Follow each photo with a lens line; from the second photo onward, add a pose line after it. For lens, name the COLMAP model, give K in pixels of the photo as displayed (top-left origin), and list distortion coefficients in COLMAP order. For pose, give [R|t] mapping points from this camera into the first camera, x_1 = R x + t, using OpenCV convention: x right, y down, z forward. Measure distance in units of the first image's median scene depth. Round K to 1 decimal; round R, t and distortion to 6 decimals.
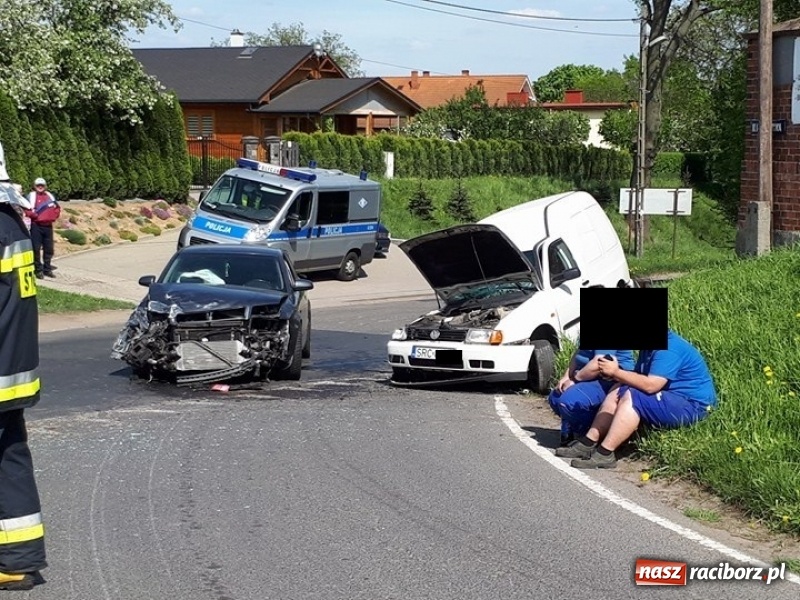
lens RADIAL K [[1496.1, 0, 398.3], [0, 1496.1, 331.8], [0, 0, 1]] dist [0.277794, -1.129403]
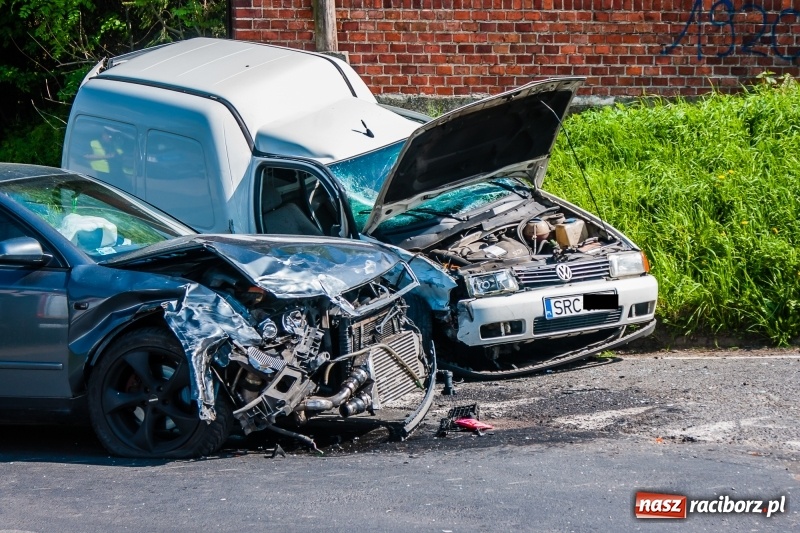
lens RADIAL K [[2356.4, 0, 400.0], [0, 2356.4, 266.5], [0, 0, 1]] dist [0.097875, 0.380417]
pose [[0.337815, -0.101131, 0.935764, -0.712501], [0.120977, 0.990629, 0.063387, -0.055419], [-0.933406, 0.091793, 0.346884, 0.633769]]
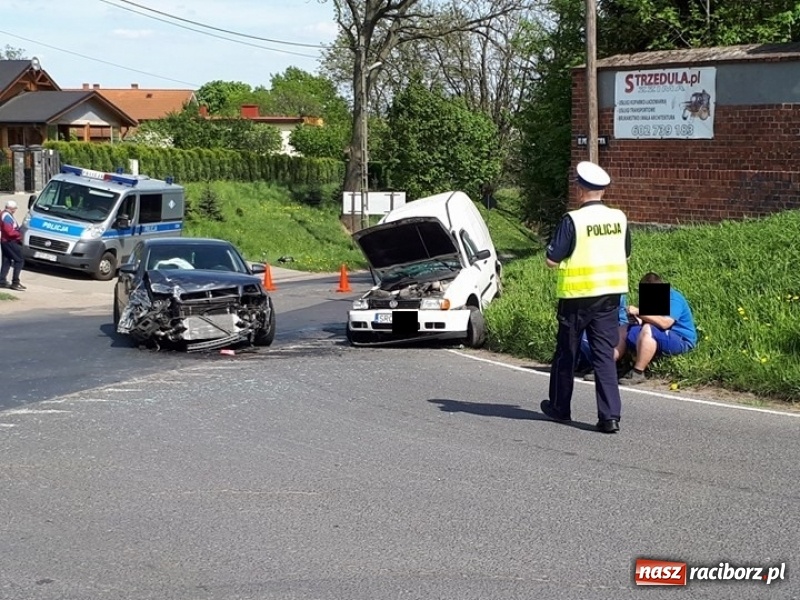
lens RADIAL K [[1375.0, 0, 408.6], [0, 1375.0, 338.8], [0, 0, 1]] dist [0.261578, -1.011448]
pose [[0.965375, -0.035955, 0.258378, -0.225221], [0.033588, 0.999344, 0.013569, 0.013579], [-0.258696, -0.004421, 0.965949, -0.109198]]
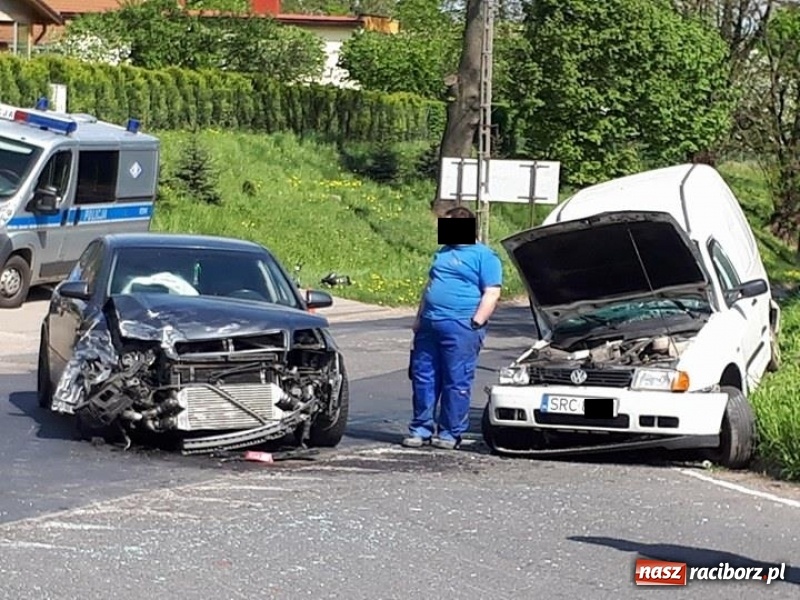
lens RADIAL K [[2558.8, 0, 399.4], [0, 2558.8, 339.4], [0, 0, 1]] dist [0.312839, -1.438408]
pose [[0.977775, 0.011778, 0.209326, -0.244348], [-0.007160, 0.999714, -0.022806, 0.009965], [-0.209535, 0.020800, 0.977580, -0.069587]]
